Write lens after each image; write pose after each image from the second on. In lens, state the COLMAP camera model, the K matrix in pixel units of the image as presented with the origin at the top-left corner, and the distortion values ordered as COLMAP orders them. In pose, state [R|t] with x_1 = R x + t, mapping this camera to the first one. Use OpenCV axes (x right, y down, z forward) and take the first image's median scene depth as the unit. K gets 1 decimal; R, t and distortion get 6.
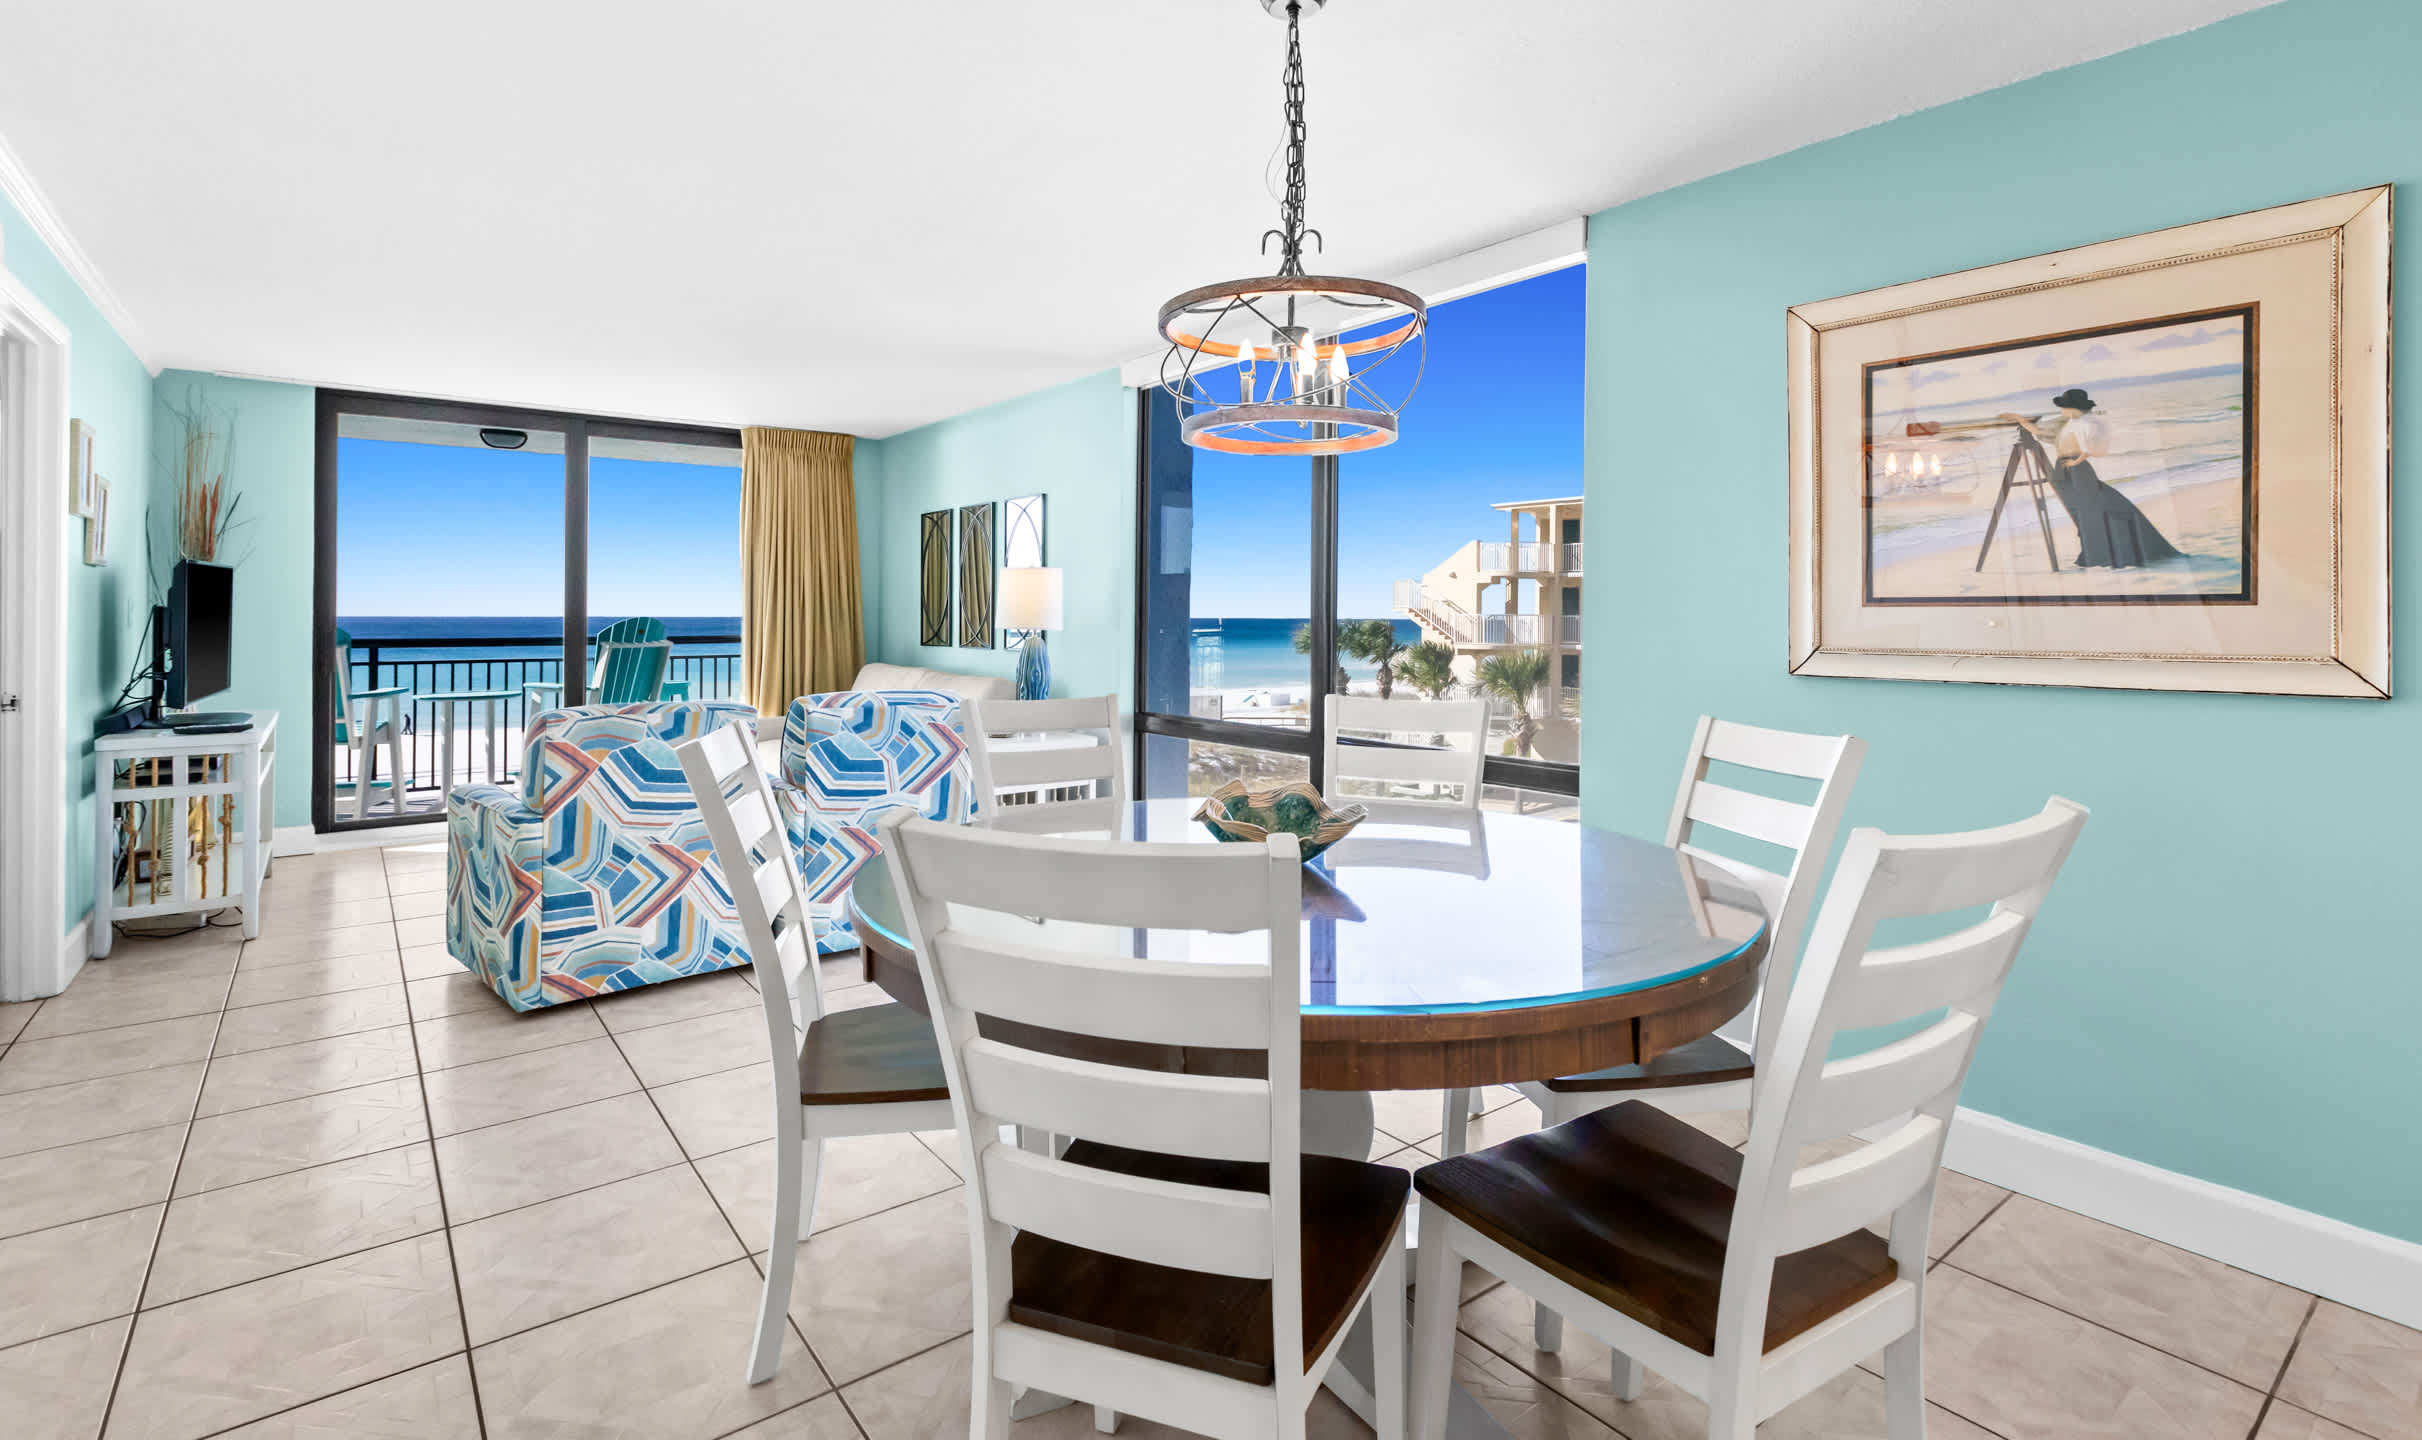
lens RADIAL K [[1107.1, 0, 1201.1], [0, 1107.1, 598.4], [0, 0, 1]] dist [-0.018707, 0.000881]
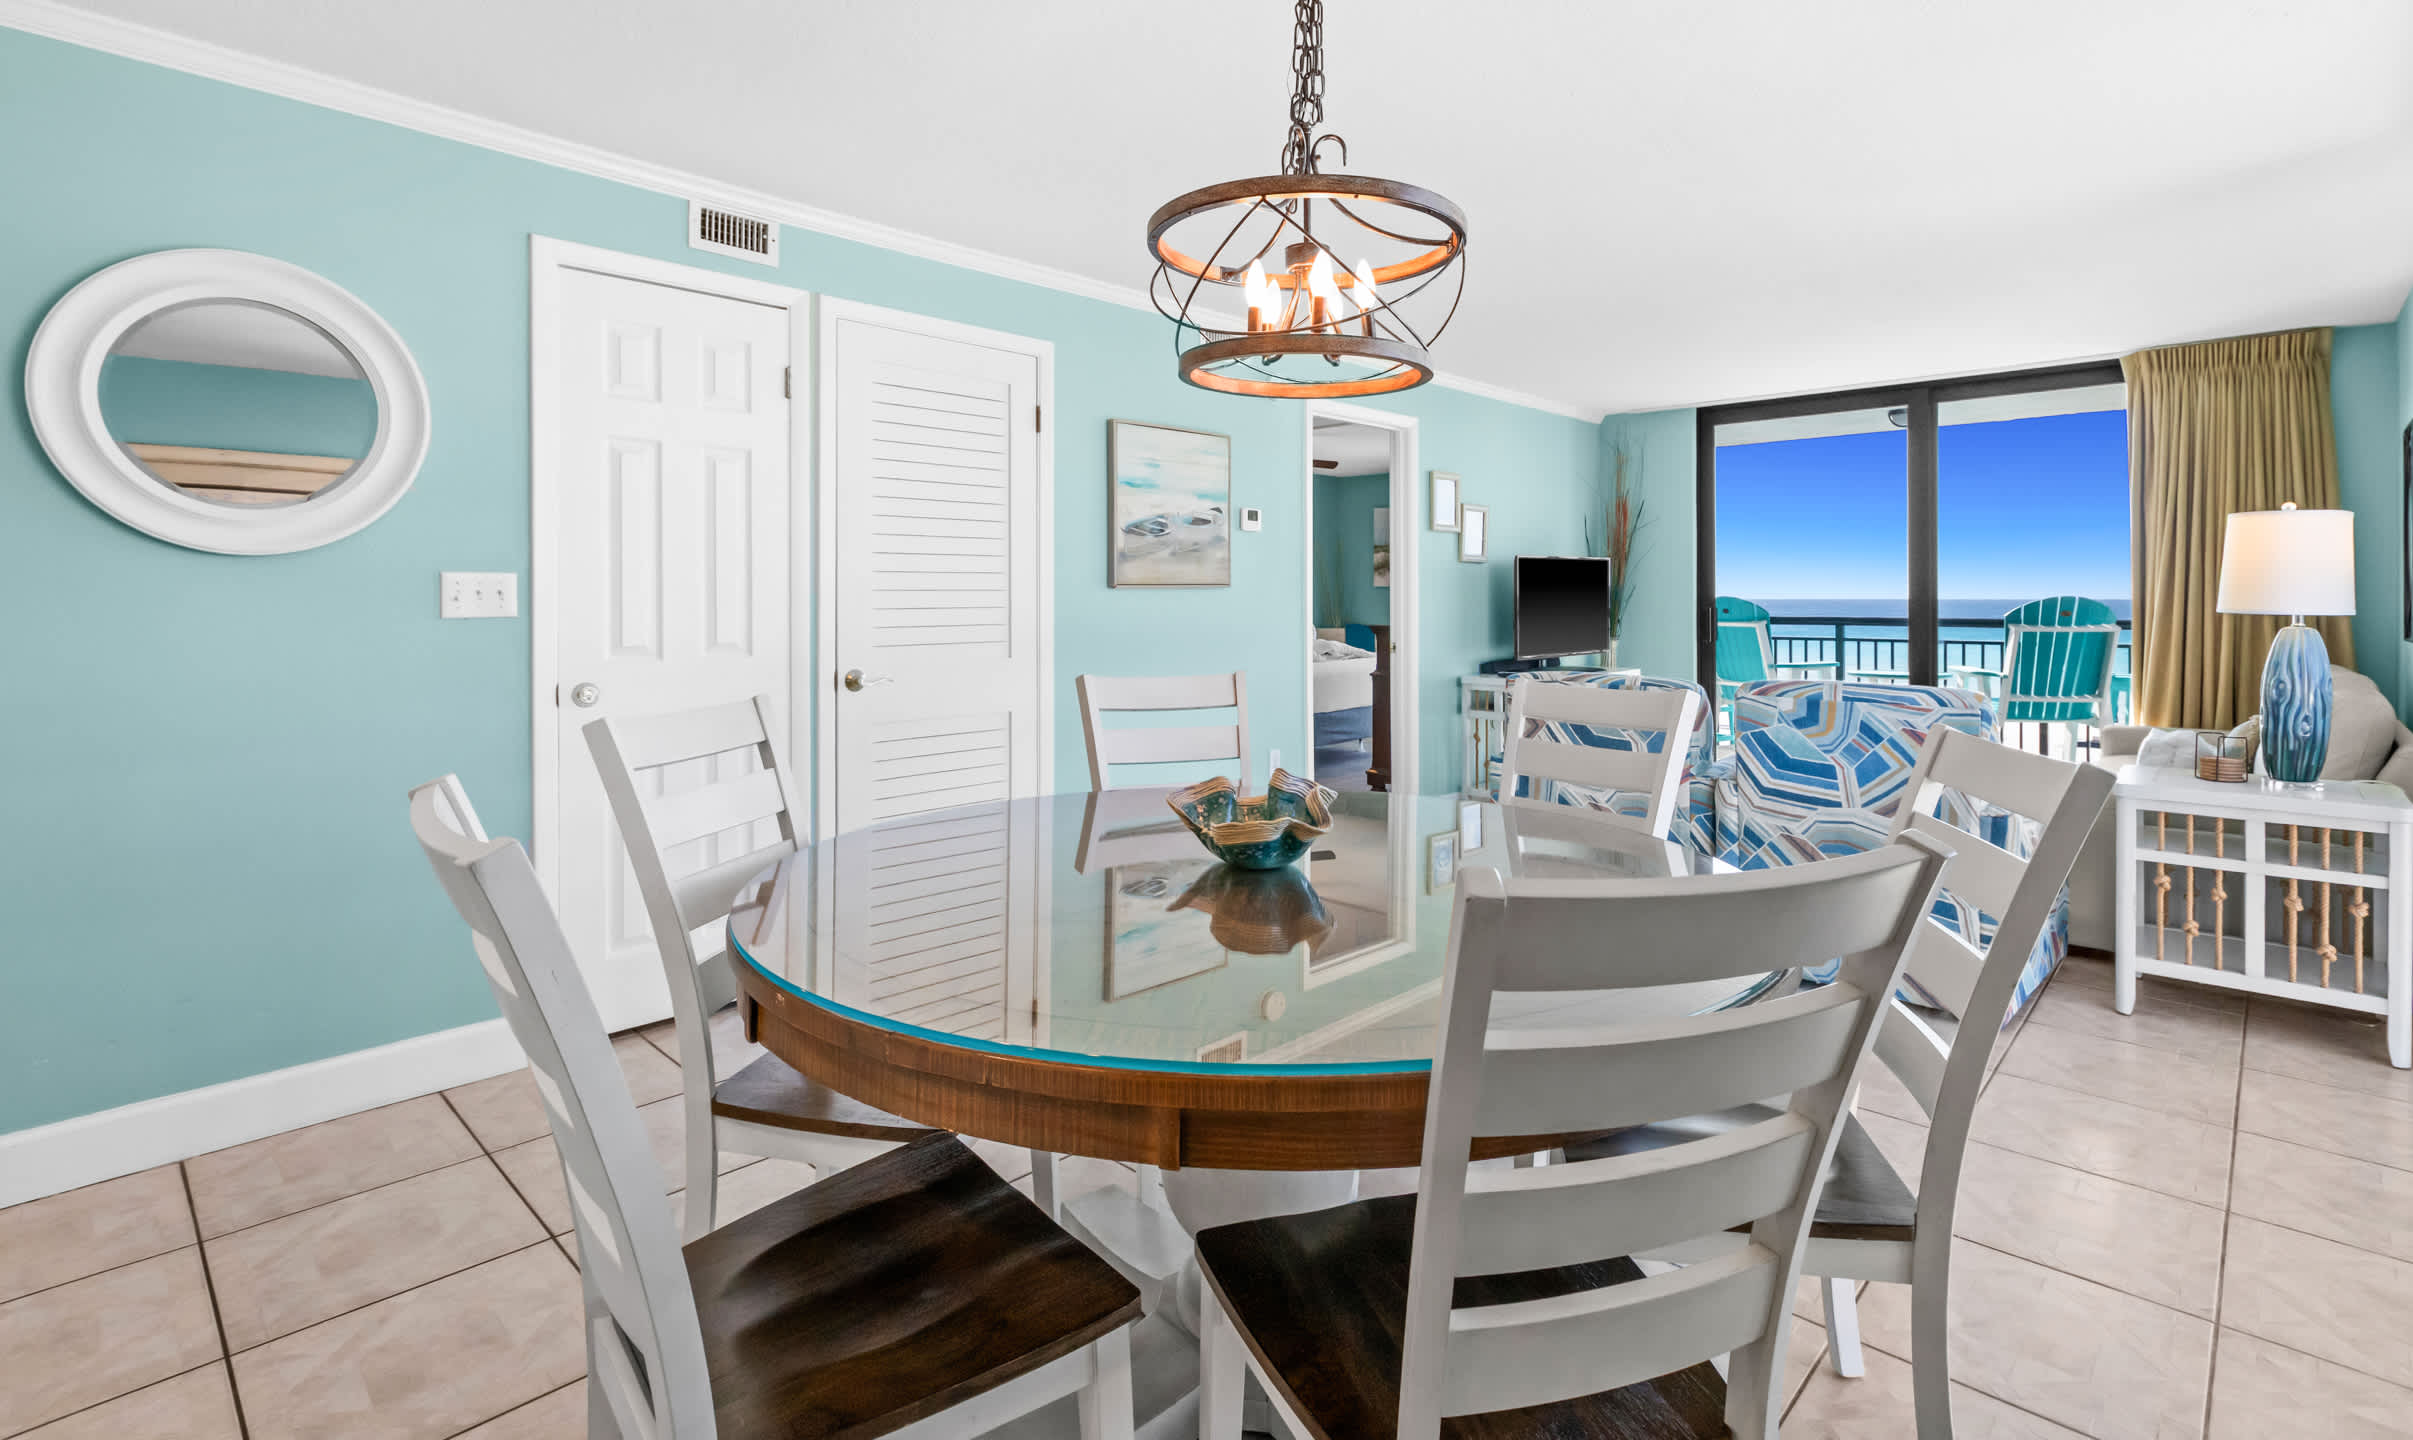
lens RADIAL K [[1103.0, 0, 1192.2], [0, 1103.0, 591.0], [0, 0, 1]] dist [-0.018707, 0.000881]
pose [[0.139966, -0.008999, -0.990115, 0.330148], [0.017812, 0.999820, -0.006569, 0.008626], [0.989996, -0.016716, 0.140101, 0.293019]]
